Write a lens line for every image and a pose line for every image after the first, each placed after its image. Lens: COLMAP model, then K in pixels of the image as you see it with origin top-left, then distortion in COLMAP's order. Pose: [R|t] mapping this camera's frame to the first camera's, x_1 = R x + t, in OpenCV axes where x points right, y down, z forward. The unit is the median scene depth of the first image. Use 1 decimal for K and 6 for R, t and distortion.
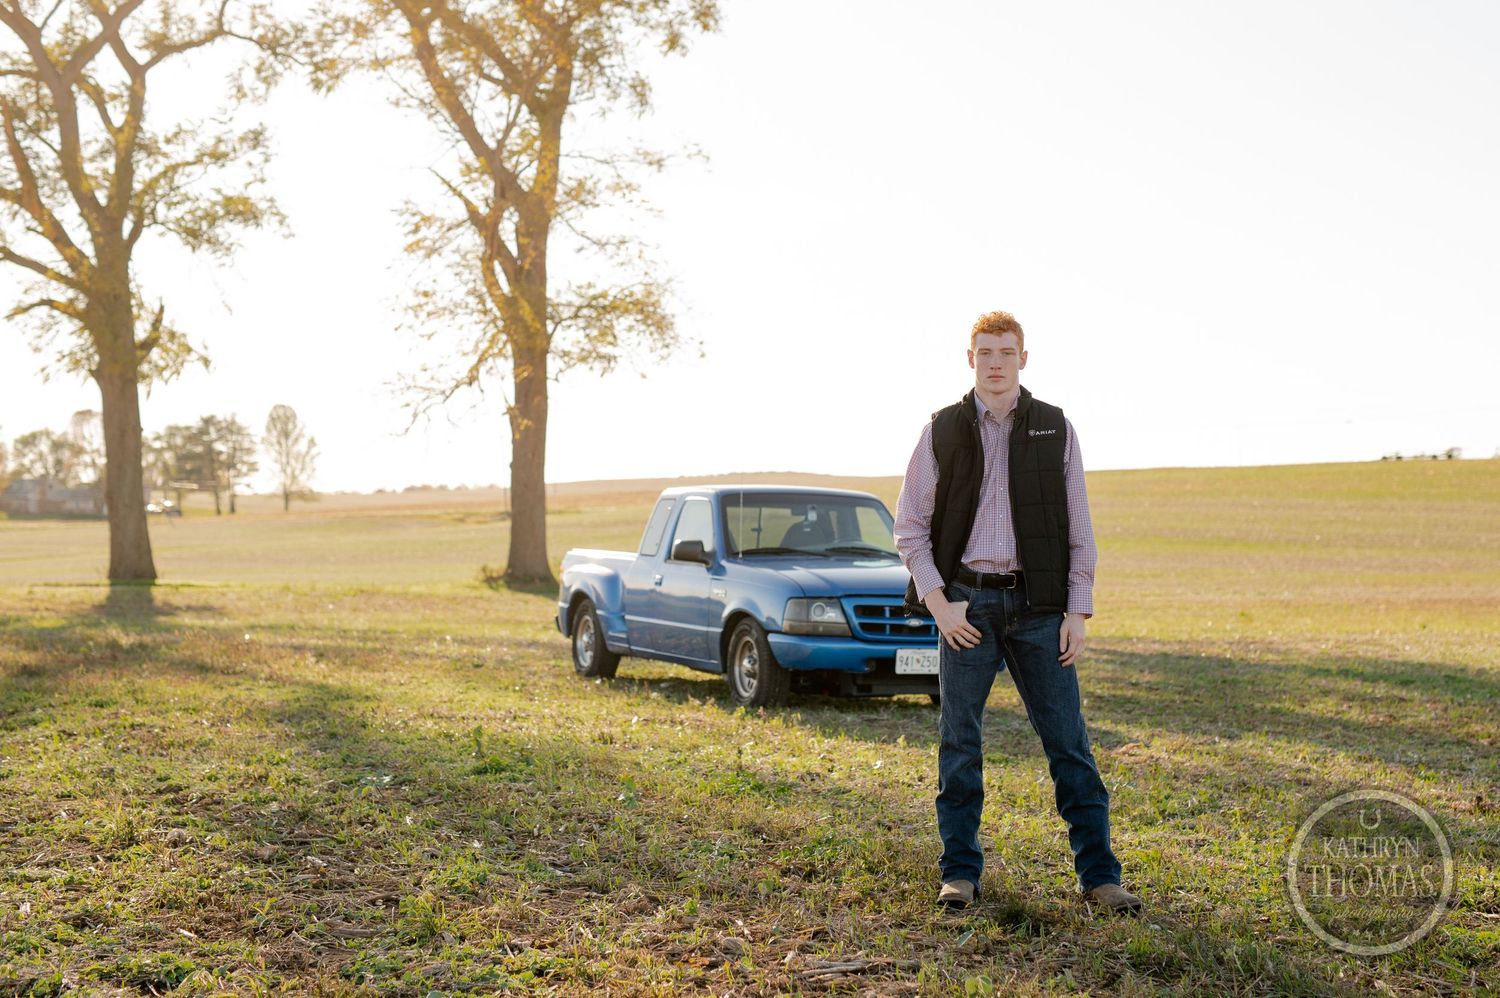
lens RADIAL K [[2484.1, 0, 750.0], [0, 2484.1, 499.0], [0, 0, 1]] dist [-0.012836, -0.025958]
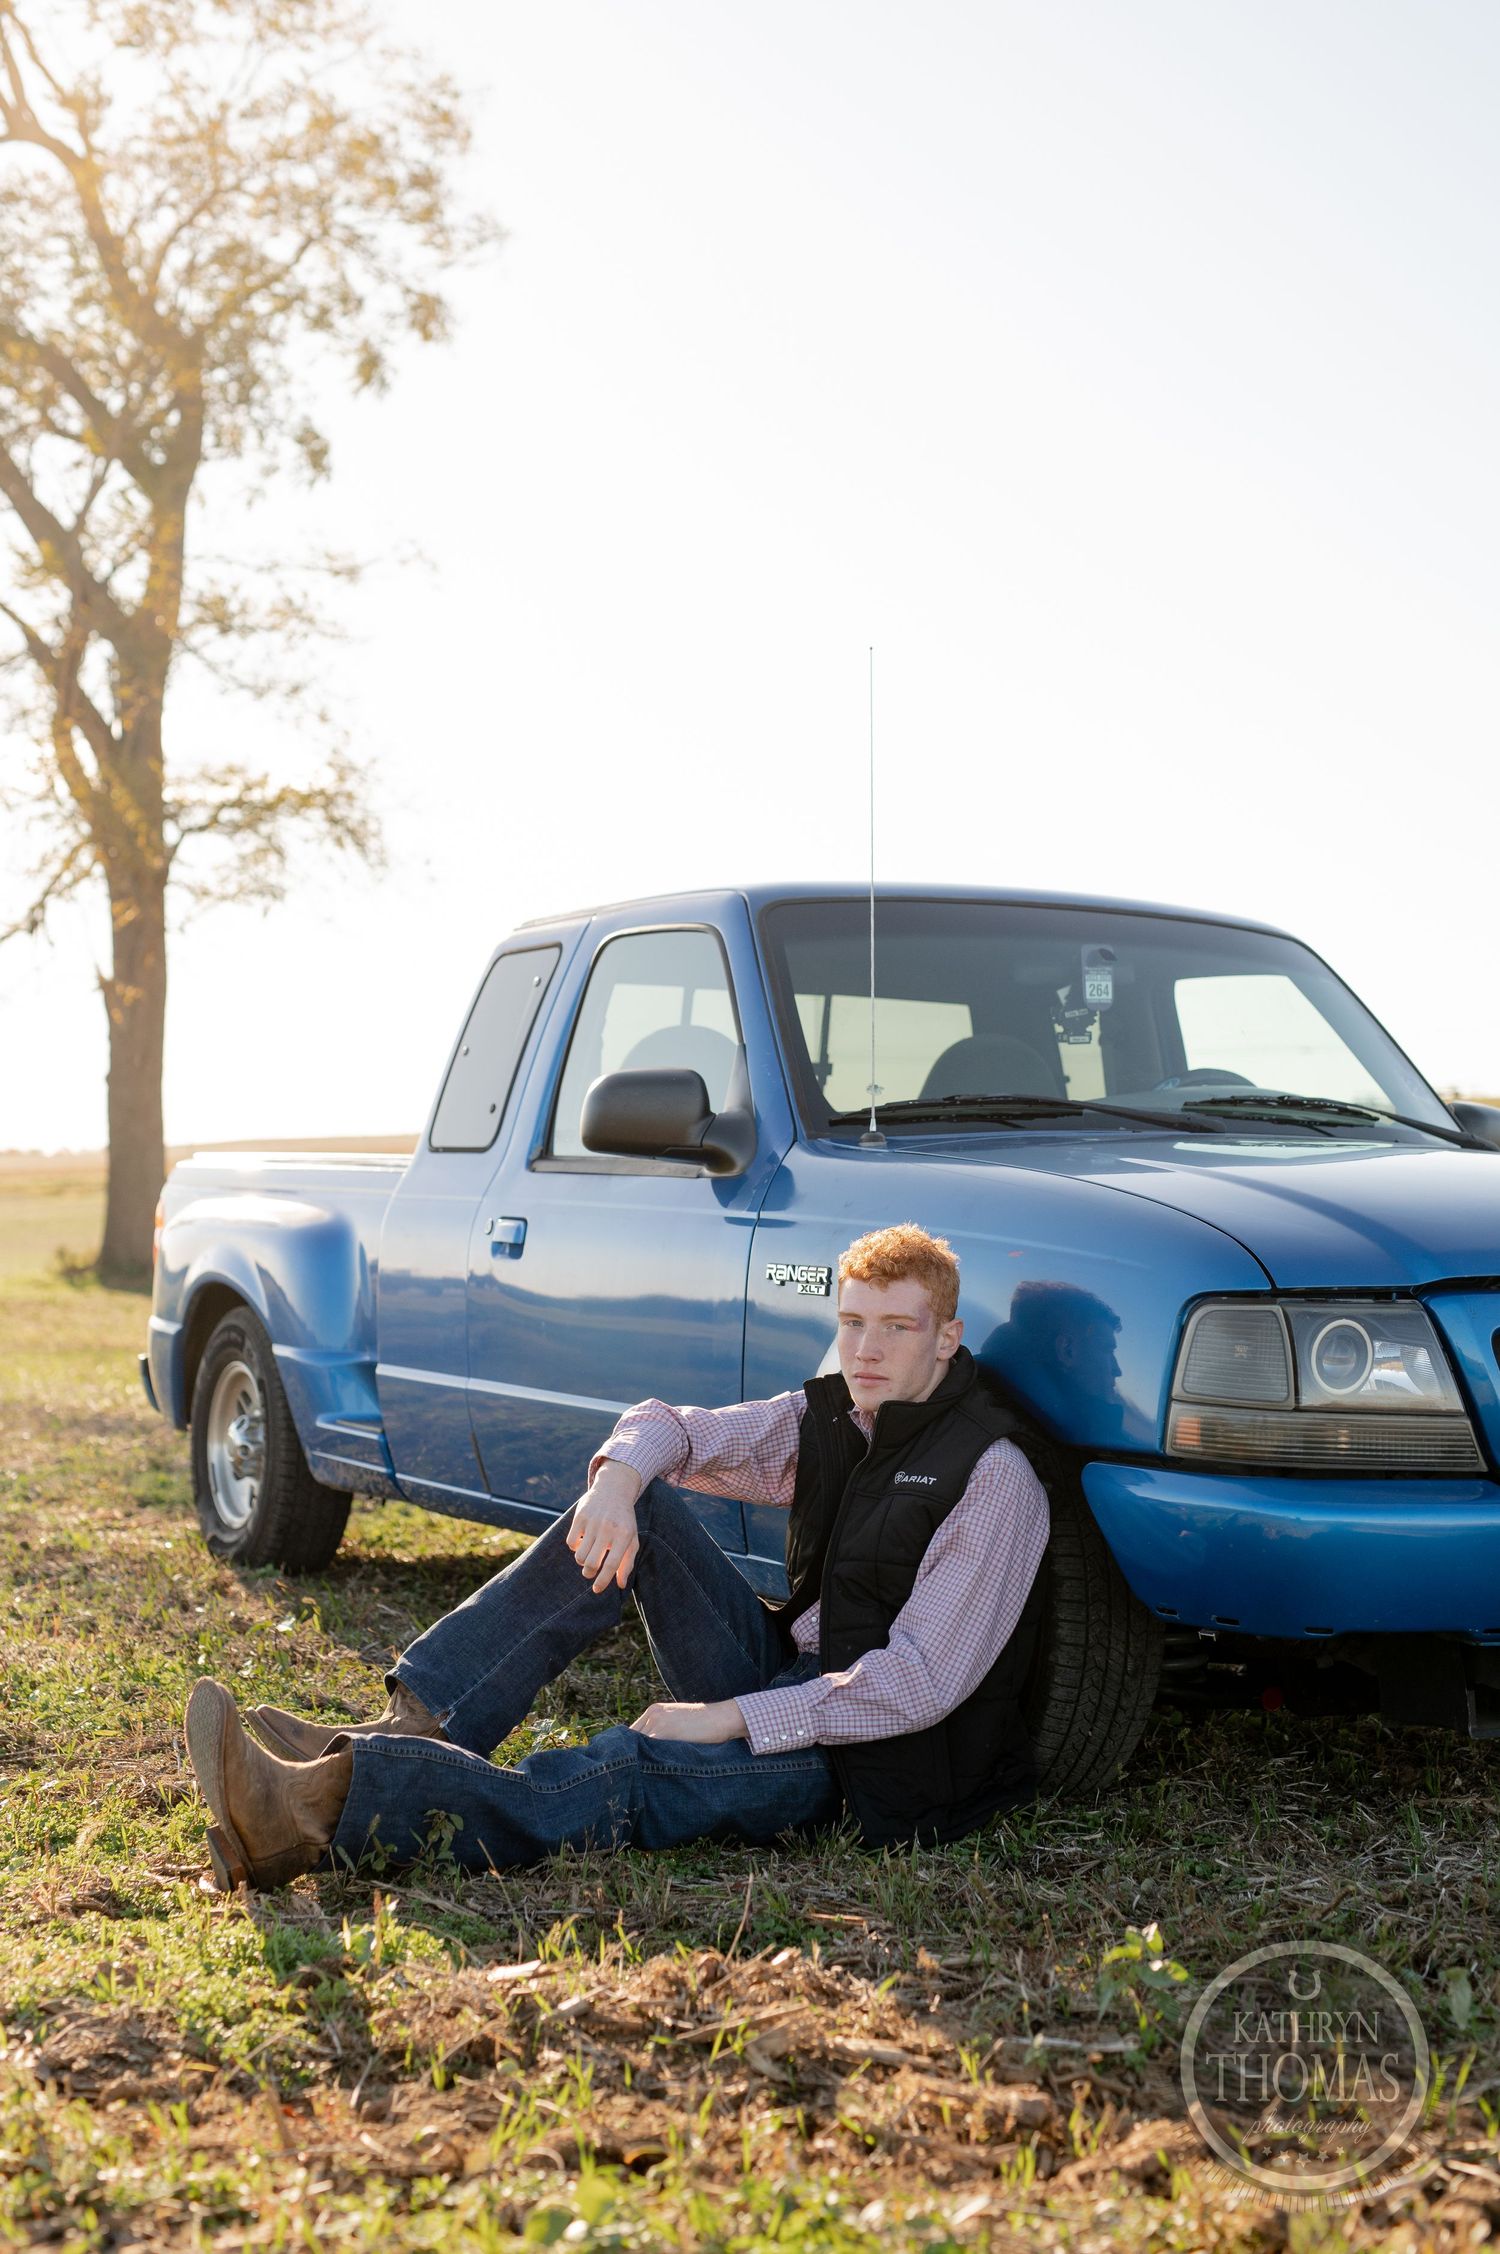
lens RADIAL K [[3212.9, 0, 664.9], [0, 3212.9, 1130.8], [0, 0, 1]] dist [0.043123, 0.087097]
pose [[0.997716, -0.005414, 0.067332, -0.015245], [0.006223, 0.999911, -0.011819, 0.008992], [-0.067262, 0.012211, 0.997661, 0.229201]]
